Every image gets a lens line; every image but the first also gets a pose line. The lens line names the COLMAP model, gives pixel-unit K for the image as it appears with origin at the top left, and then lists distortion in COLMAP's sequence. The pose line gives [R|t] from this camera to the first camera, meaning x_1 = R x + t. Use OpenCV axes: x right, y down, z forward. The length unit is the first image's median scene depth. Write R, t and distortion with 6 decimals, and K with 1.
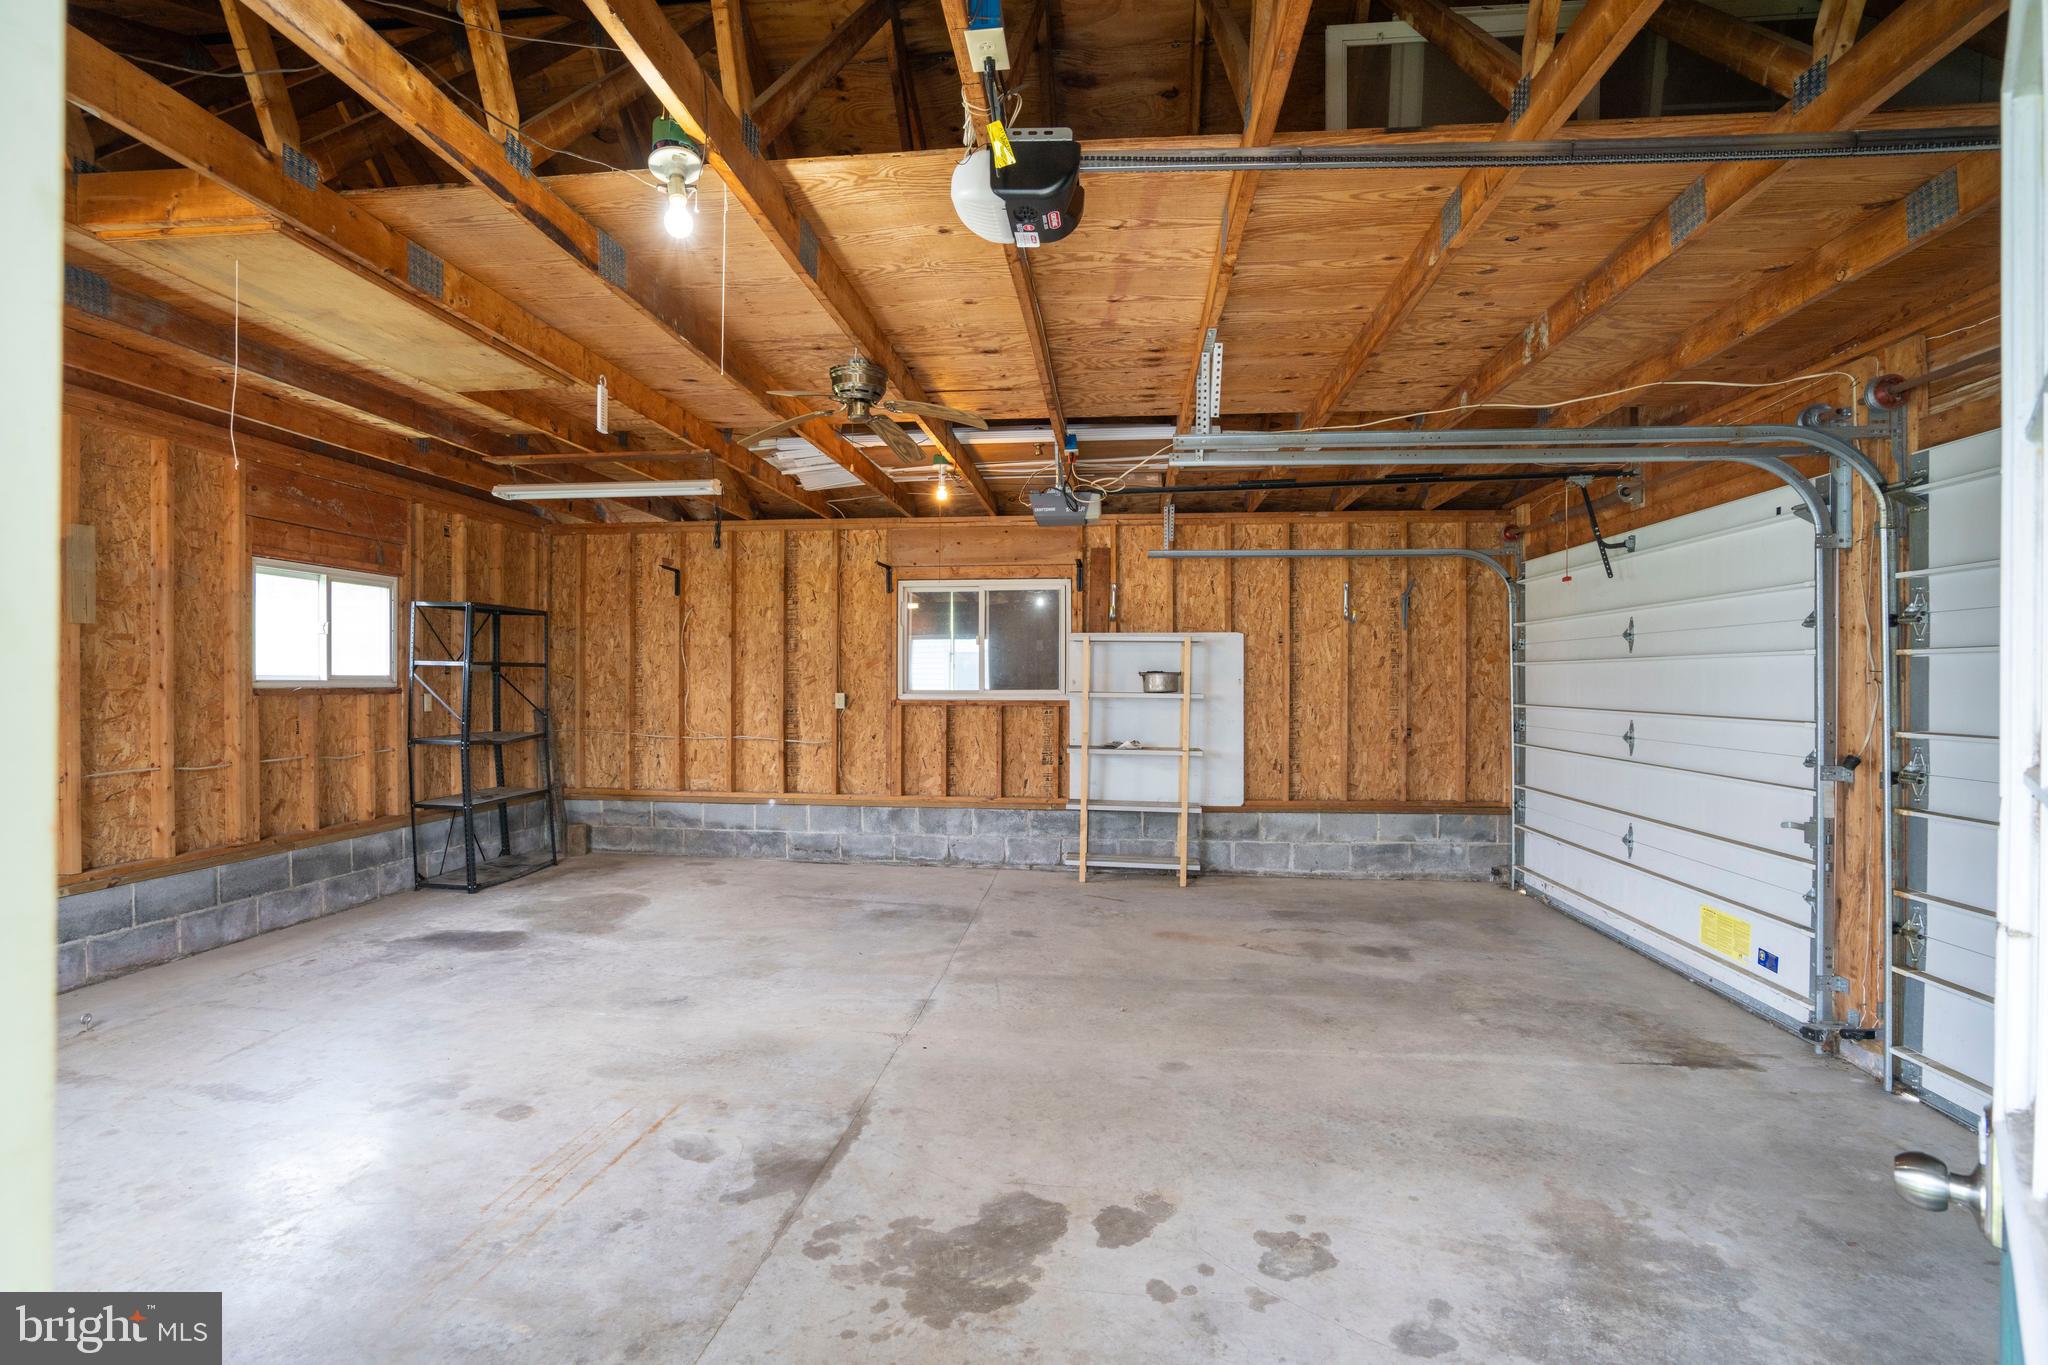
lens RADIAL K [[949.6, 0, 1019.7], [0, 949.6, 685.8], [0, 0, 1]] dist [-0.063982, 0.025113]
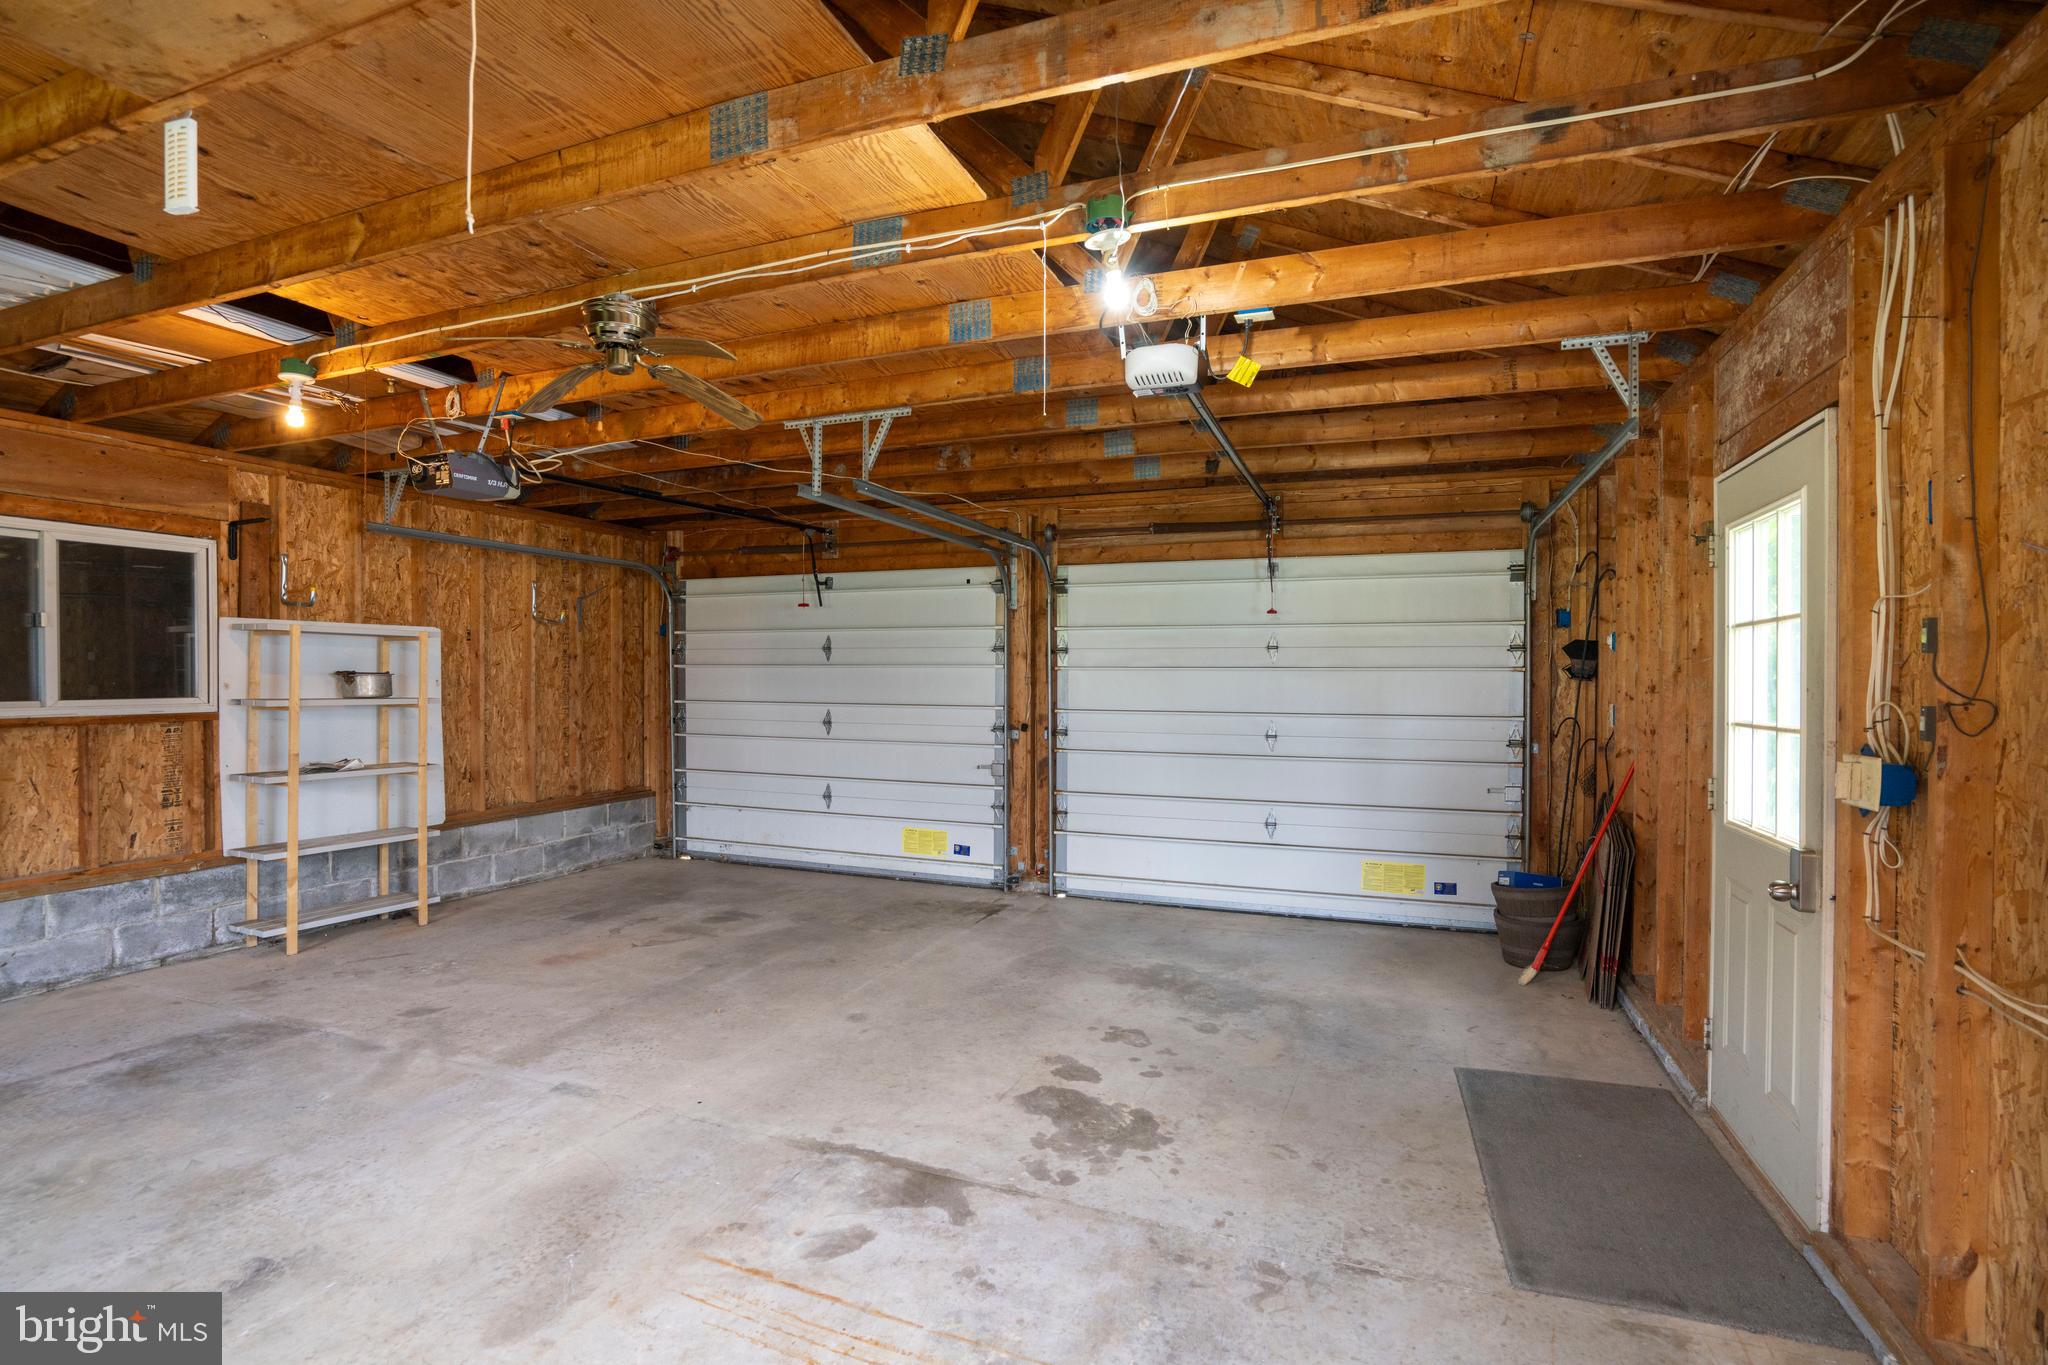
lens RADIAL K [[949.6, 0, 1019.7], [0, 949.6, 685.8], [0, 0, 1]] dist [-0.063982, 0.025113]
pose [[0.266237, -0.012923, 0.963821, -0.652196], [0.001031, 0.999913, 0.013123, -0.018075], [-0.963907, -0.002500, 0.266228, 0.351067]]
